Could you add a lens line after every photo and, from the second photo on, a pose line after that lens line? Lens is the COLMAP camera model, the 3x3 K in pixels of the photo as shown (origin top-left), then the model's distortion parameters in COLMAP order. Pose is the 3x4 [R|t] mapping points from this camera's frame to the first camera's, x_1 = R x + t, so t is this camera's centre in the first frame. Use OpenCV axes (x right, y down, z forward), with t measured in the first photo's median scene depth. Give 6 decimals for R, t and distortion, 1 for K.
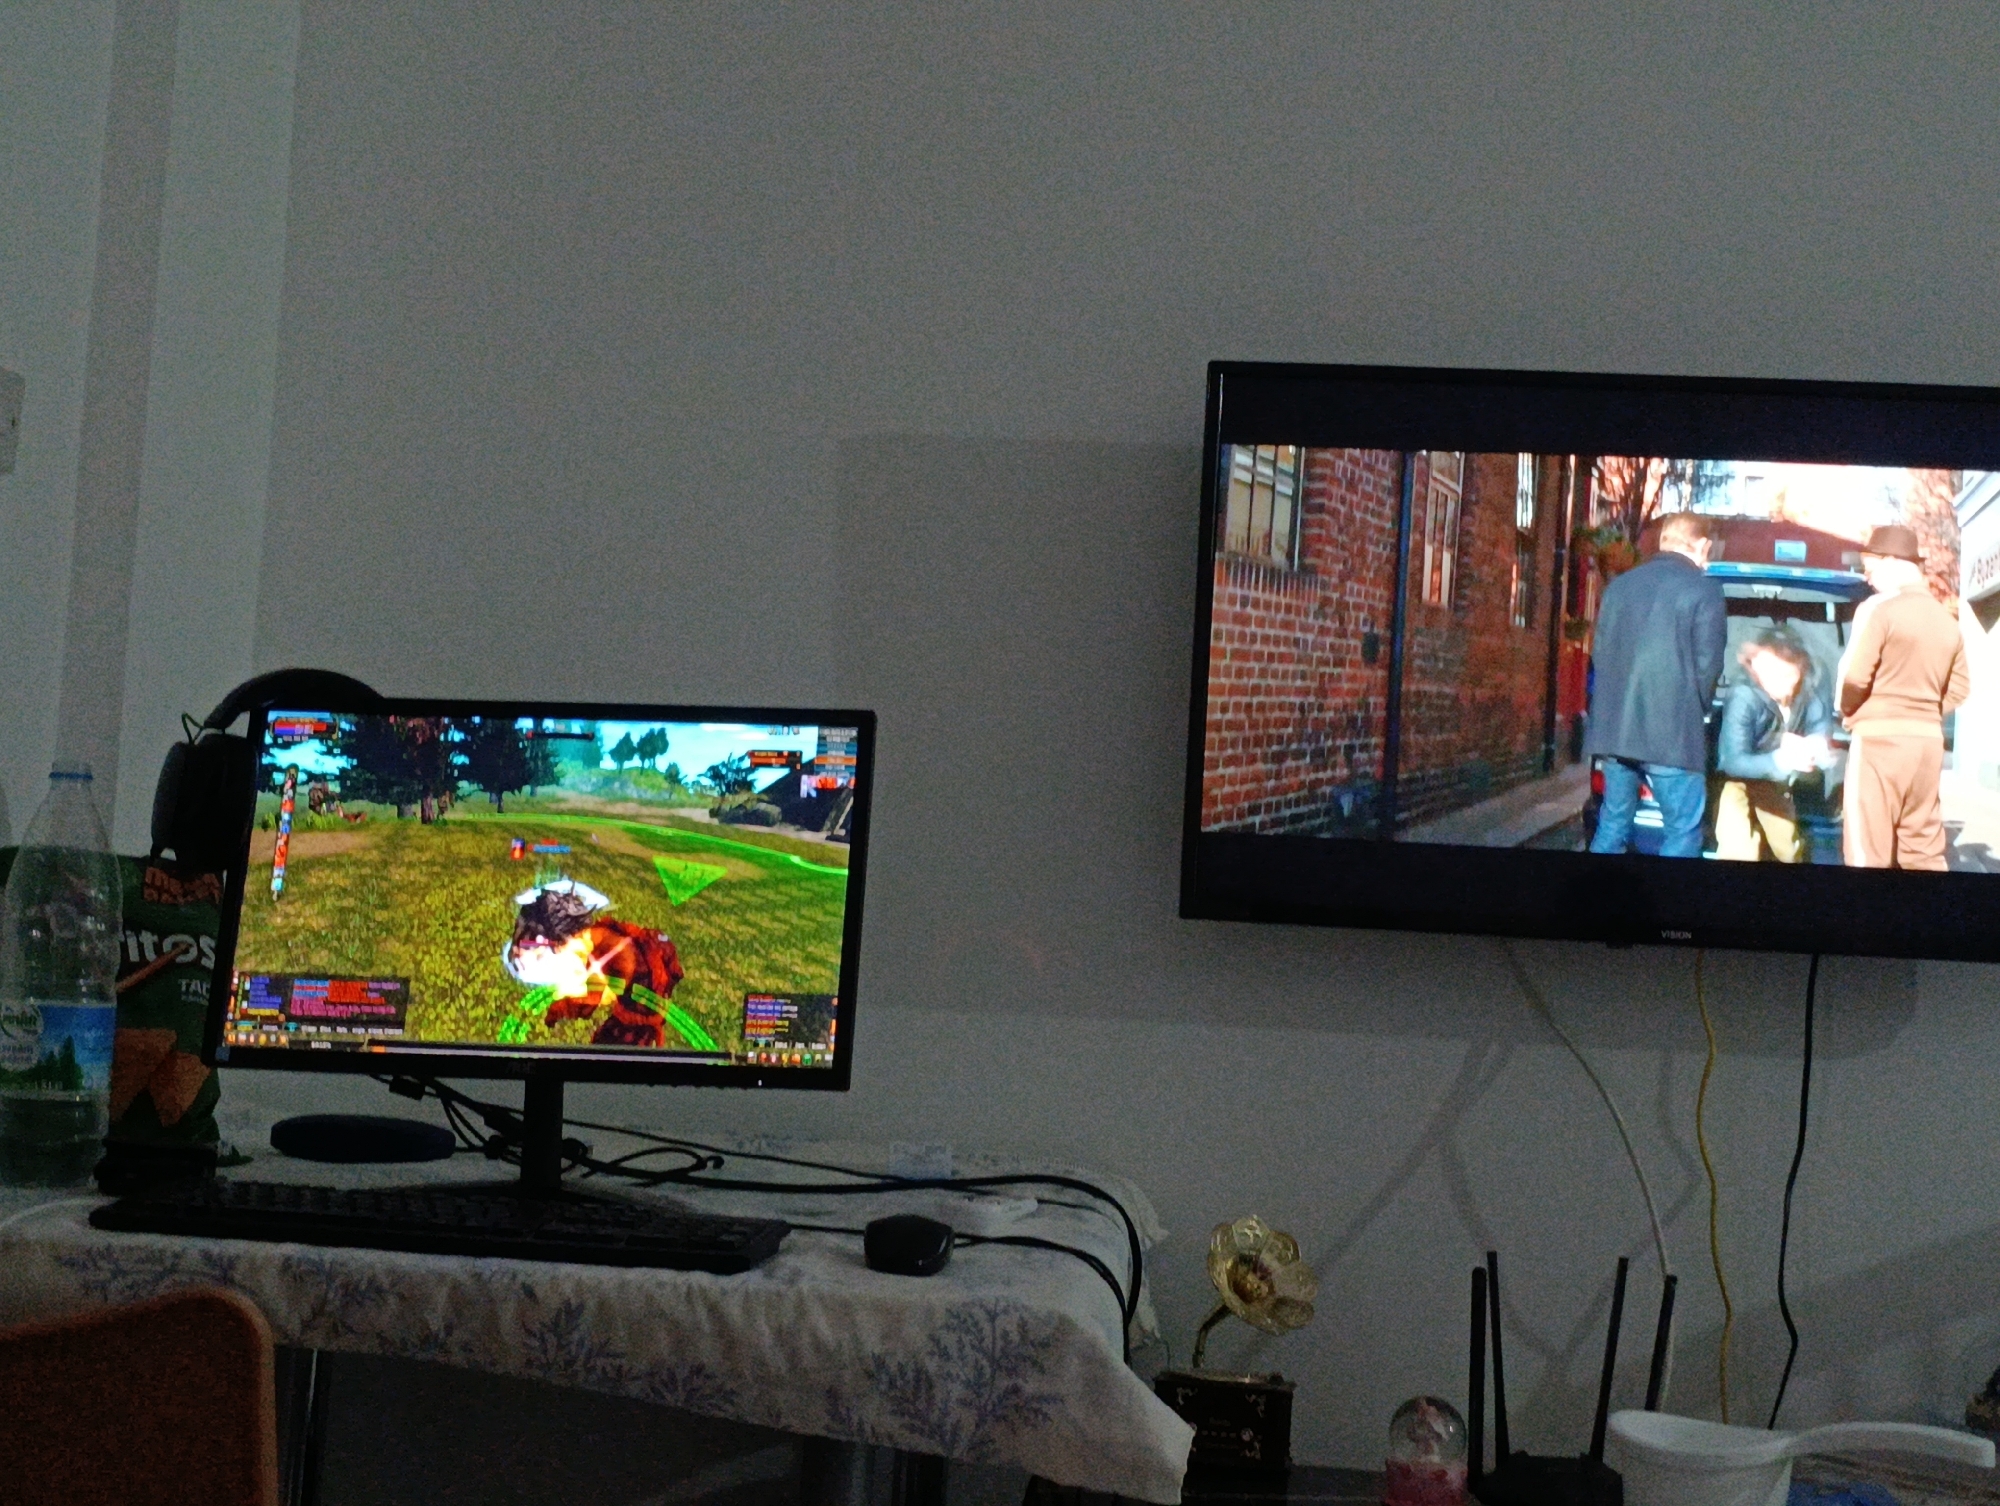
lens RADIAL K [[2514.9, 0, 1000.0], [0, 2514.9, 753.0], [0, 0, 1]] dist [0.109888, -0.358137]
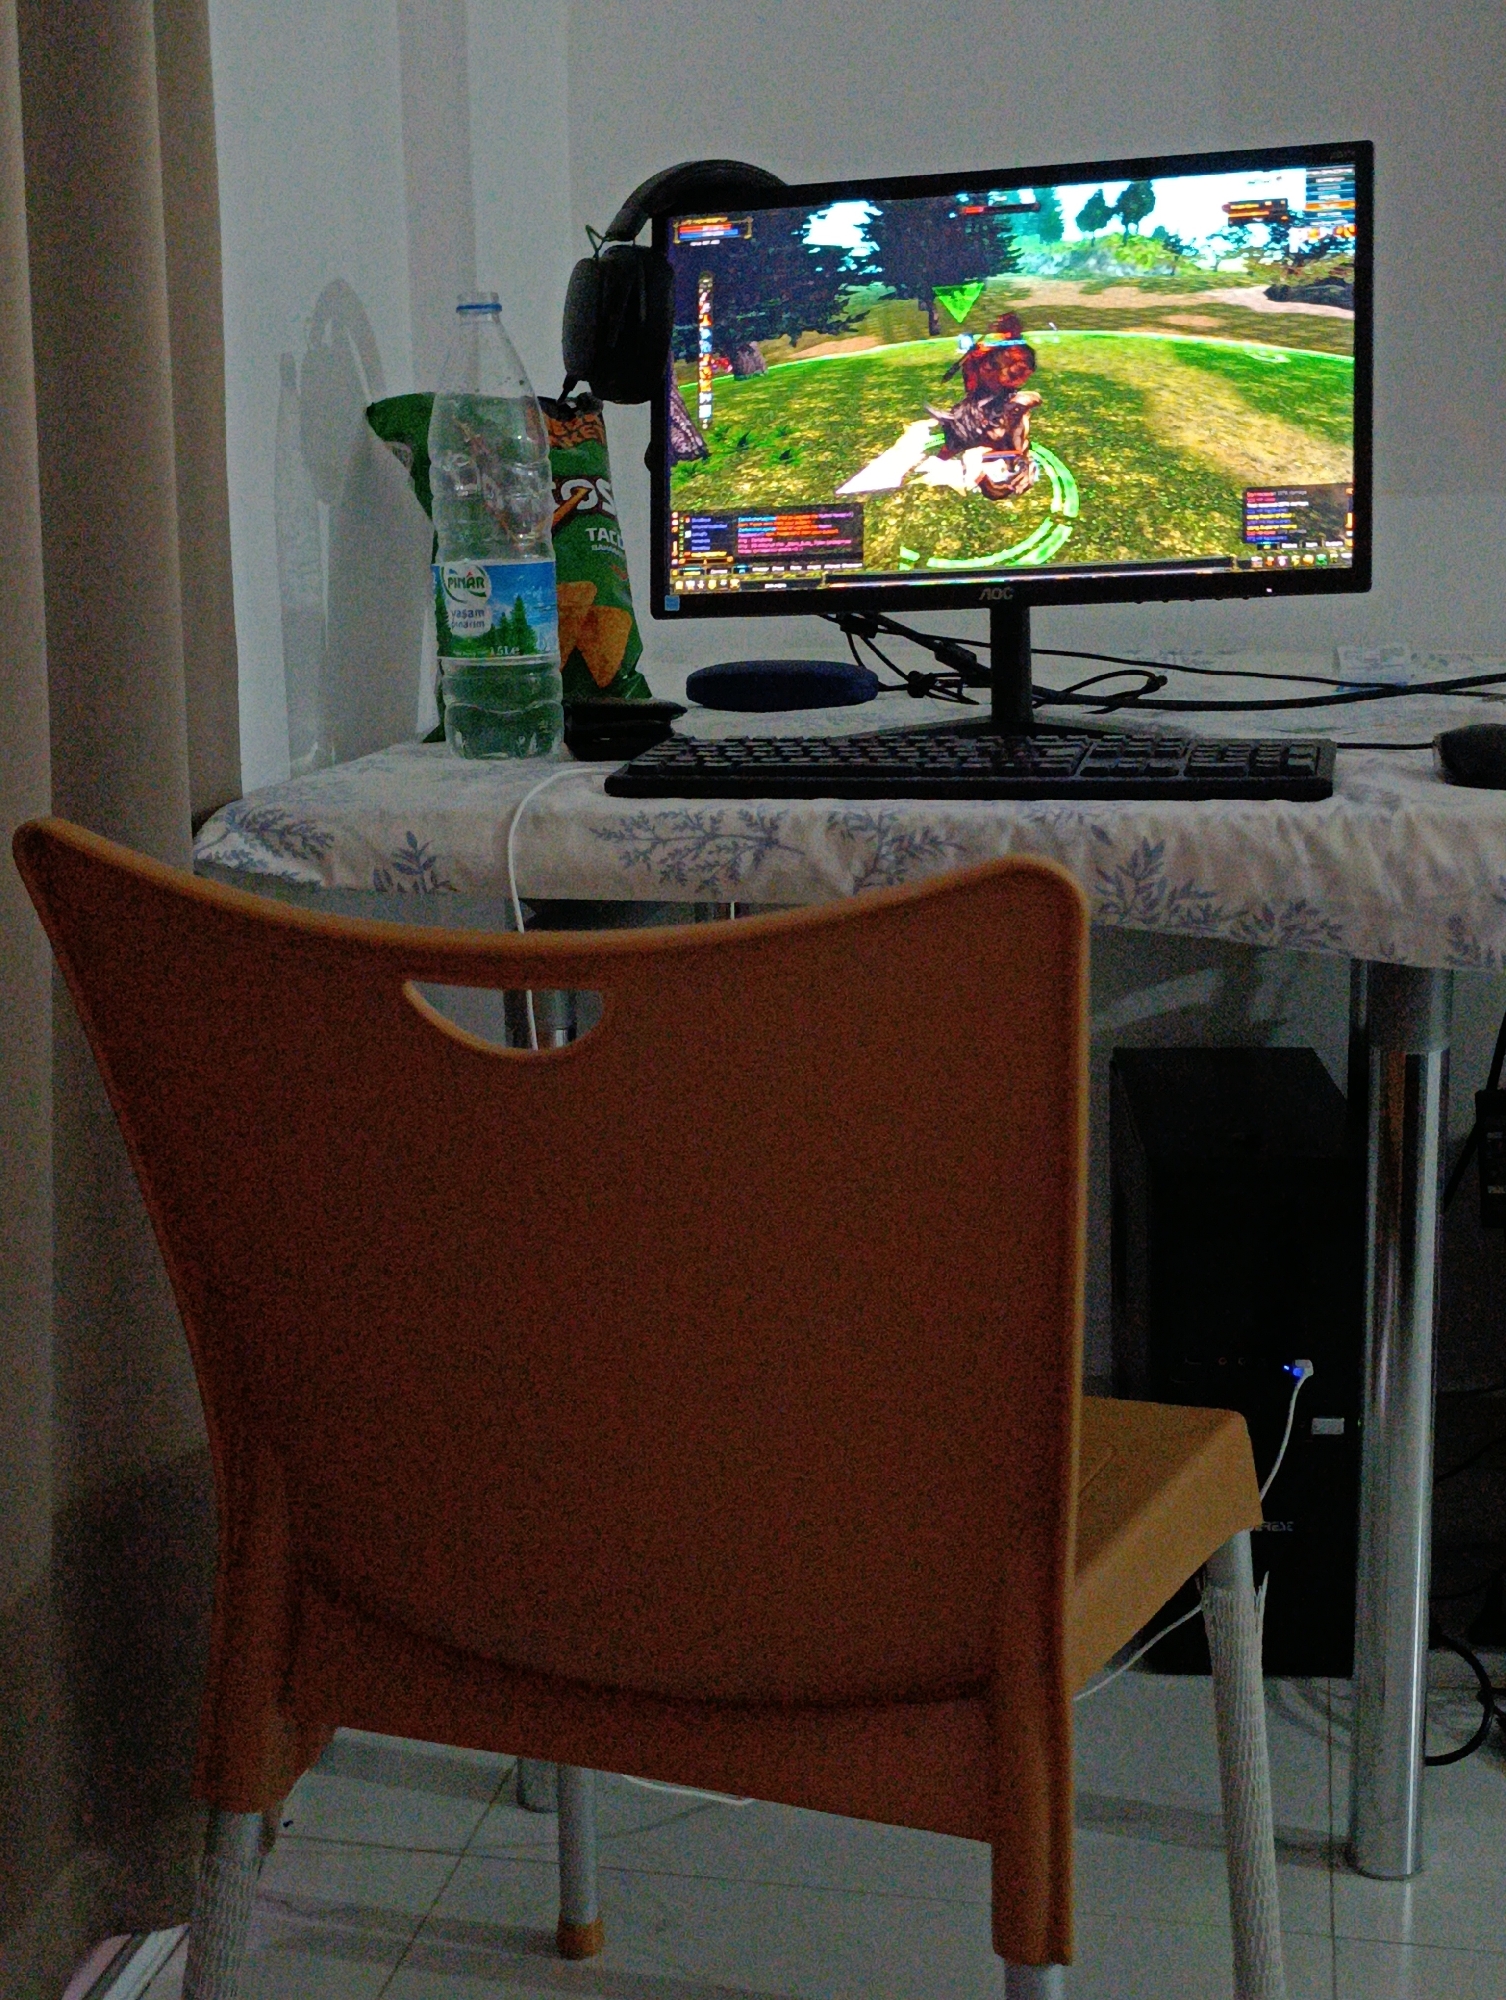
lens RADIAL K [[2514.9, 0, 753.0], [0, 2514.9, 1000.0], [0, 0, 1]] dist [0.109888, -0.358137]
pose [[0.987722, -0.053553, -0.146756, -0.152121], [0.092934, 0.956530, 0.276431, 0.004684], [0.125573, -0.286676, 0.949762, 0.082047]]
